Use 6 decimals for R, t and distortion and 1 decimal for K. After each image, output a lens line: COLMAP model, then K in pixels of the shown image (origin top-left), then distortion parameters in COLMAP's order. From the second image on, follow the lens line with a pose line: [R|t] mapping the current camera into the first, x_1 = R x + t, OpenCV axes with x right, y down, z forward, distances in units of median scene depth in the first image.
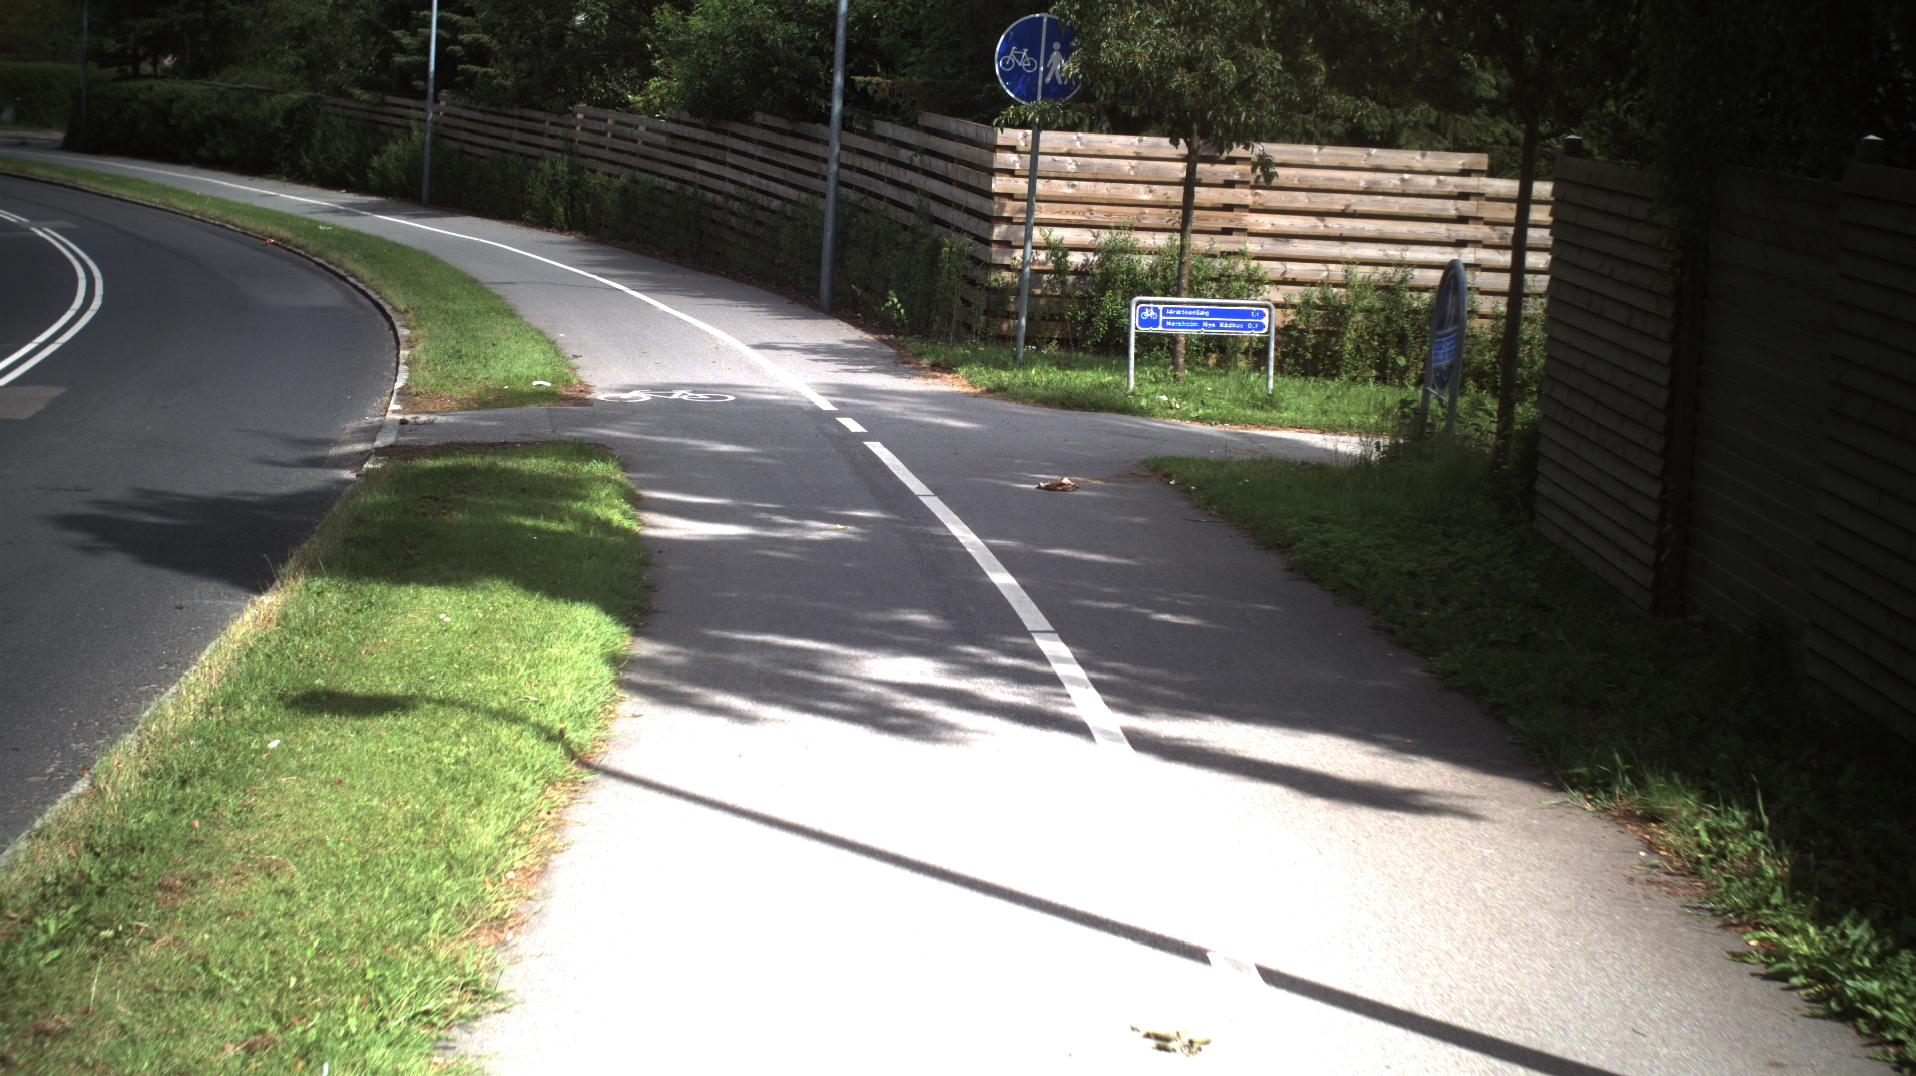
lens RADIAL K [[3810.2, 0, 958.0], [0, 3810.2, 538.0], [0, 0, 1]] dist [-0.345587, 0.473864]
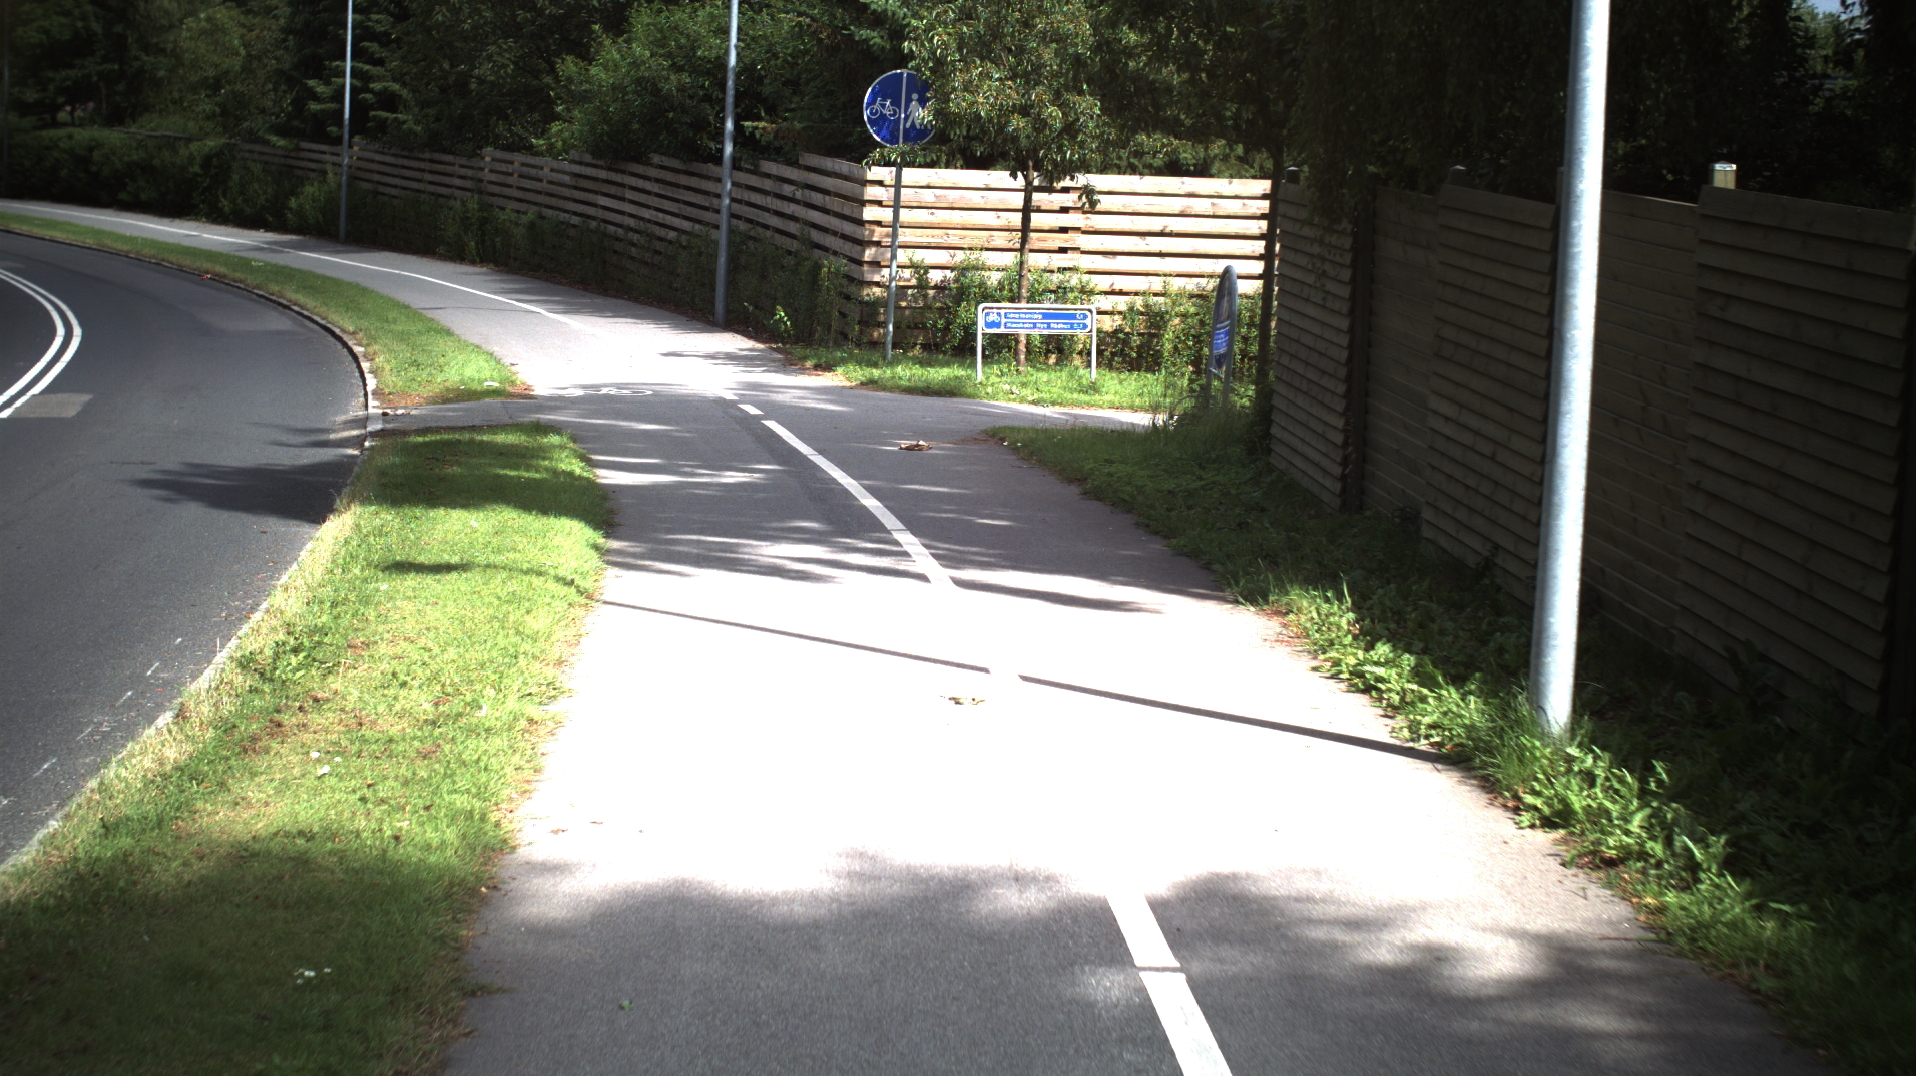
lens RADIAL K [[3810.2, 0, 958.0], [0, 3810.2, 538.0], [0, 0, 1]] dist [-0.345587, 0.473864]
pose [[0.999392, -0.016540, 0.030691, 0.000525], [0.016798, 0.999825, -0.008183, 0.017776], [-0.030550, 0.008693, 0.999495, -0.179472]]
